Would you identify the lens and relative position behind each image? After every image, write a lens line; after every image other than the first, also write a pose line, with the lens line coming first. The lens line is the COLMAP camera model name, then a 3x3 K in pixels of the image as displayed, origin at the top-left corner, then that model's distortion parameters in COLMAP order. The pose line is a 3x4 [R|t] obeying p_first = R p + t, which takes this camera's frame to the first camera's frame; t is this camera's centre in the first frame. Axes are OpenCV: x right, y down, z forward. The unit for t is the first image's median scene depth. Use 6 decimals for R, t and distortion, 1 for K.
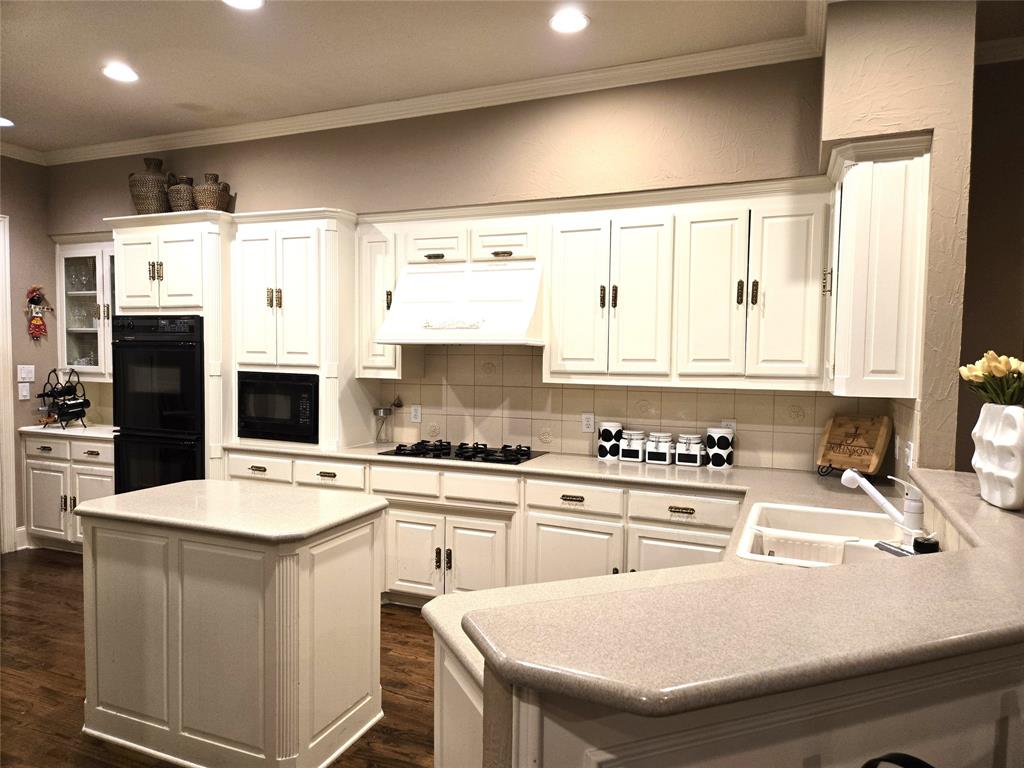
lens RADIAL K [[687.8, 0, 510.3], [0, 687.8, 390.7], [0, 0, 1]] dist [0.066077, -0.041119]
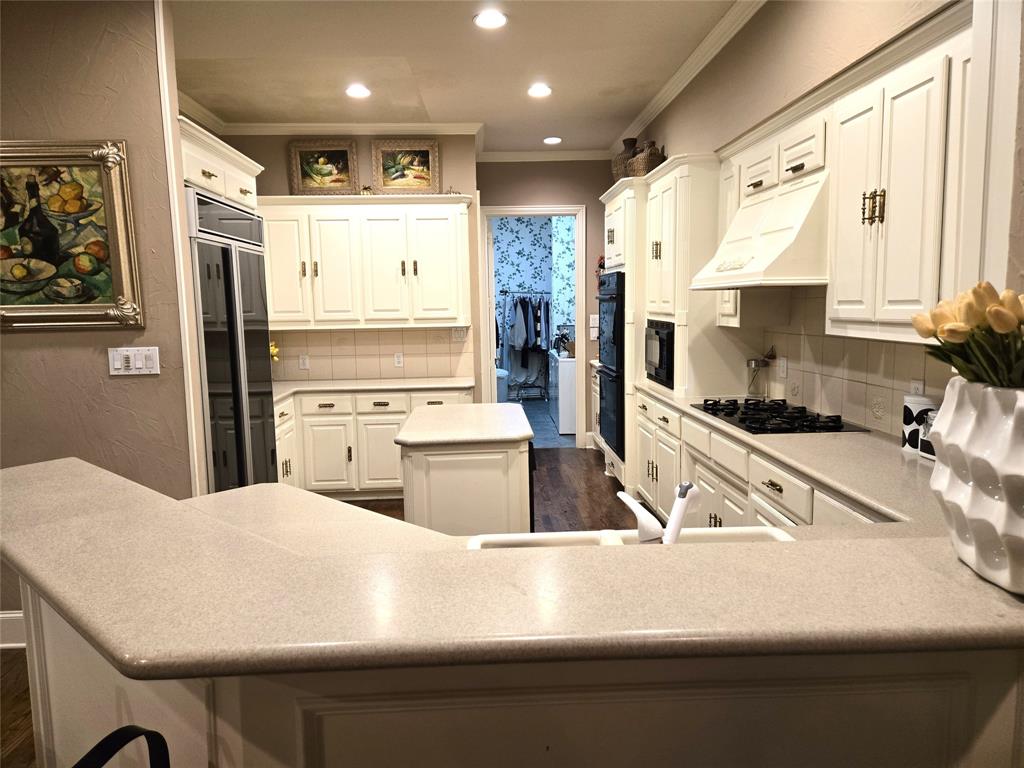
lens RADIAL K [[687.8, 0, 506.2], [0, 687.8, 382.1], [0, 0, 1]] dist [0.066077, -0.041119]
pose [[0.422262, 0.083085, -0.902658, 0.572184], [-0.023473, 0.996459, 0.080738, -0.012484], [0.906170, -0.012905, 0.422717, 0.355010]]
